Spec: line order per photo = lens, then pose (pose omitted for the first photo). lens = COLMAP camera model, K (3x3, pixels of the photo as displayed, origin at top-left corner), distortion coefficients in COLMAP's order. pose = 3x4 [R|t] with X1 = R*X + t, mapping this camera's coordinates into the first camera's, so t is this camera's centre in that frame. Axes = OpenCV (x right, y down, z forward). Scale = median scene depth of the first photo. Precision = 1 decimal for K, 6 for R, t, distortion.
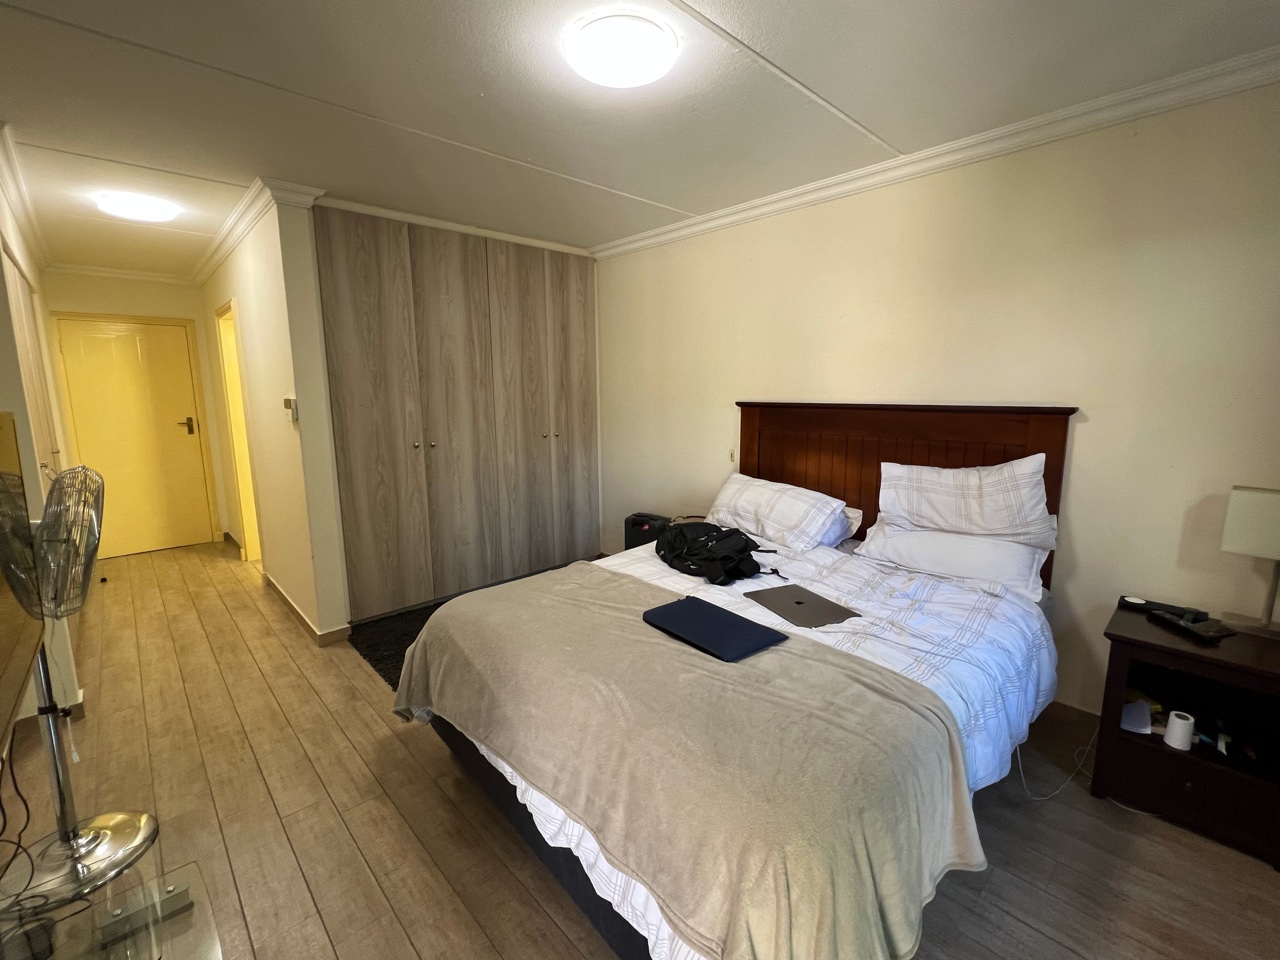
lens RADIAL K [[561.5, 0, 646.0], [0, 561.5, 477.4], [0, 0, 1]] dist [0.000713, -0.000326]
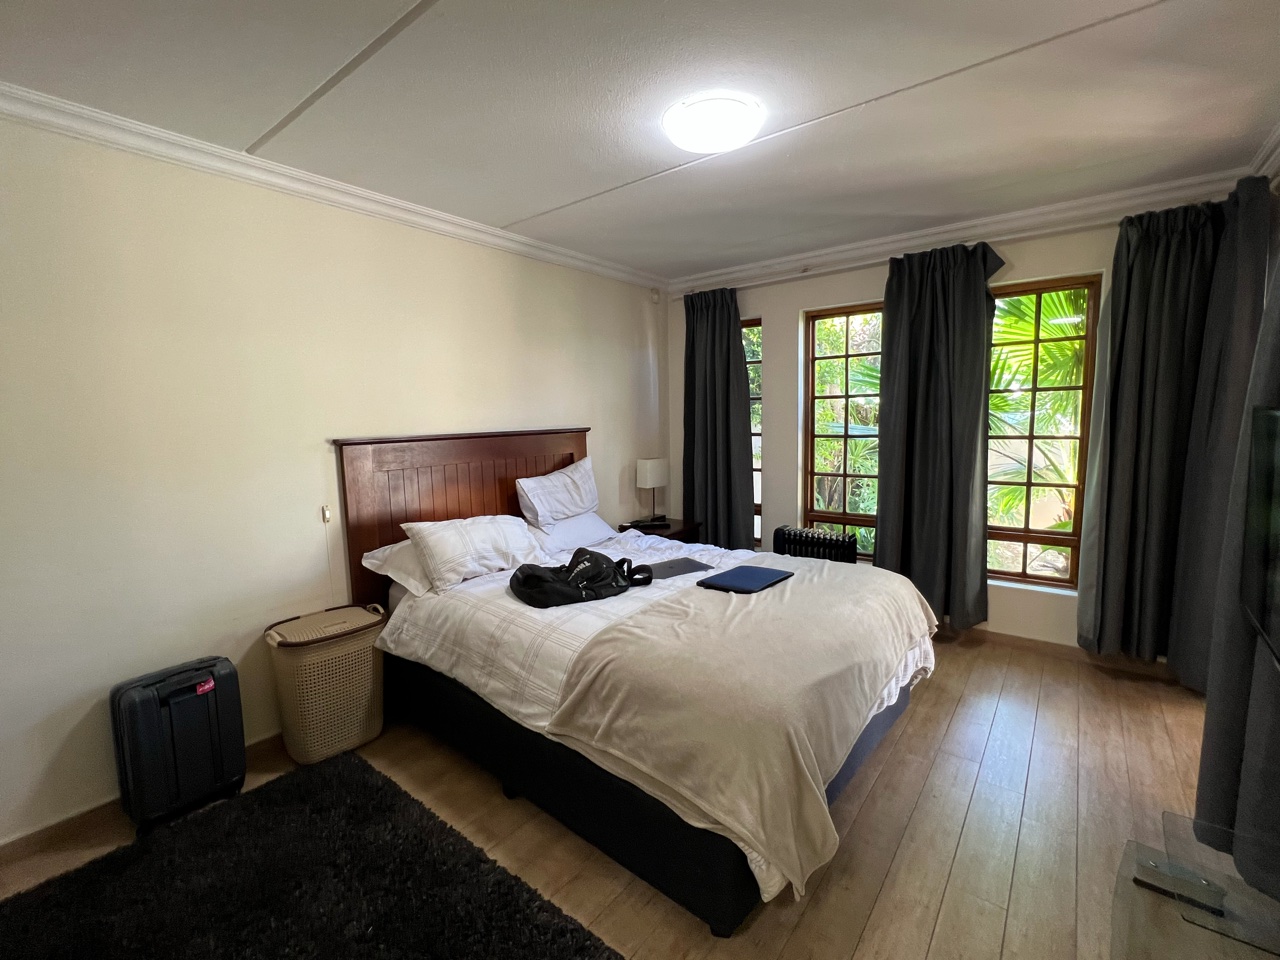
lens RADIAL K [[561.5, 0, 646.0], [0, 561.5, 476.4], [0, 0, 1]] dist [0.000713, -0.000326]
pose [[-0.140861, -0.111042, 0.983782, -0.638256], [0.163511, 0.977434, 0.133738, -0.119328], [-0.976433, 0.179698, -0.119526, 0.701090]]
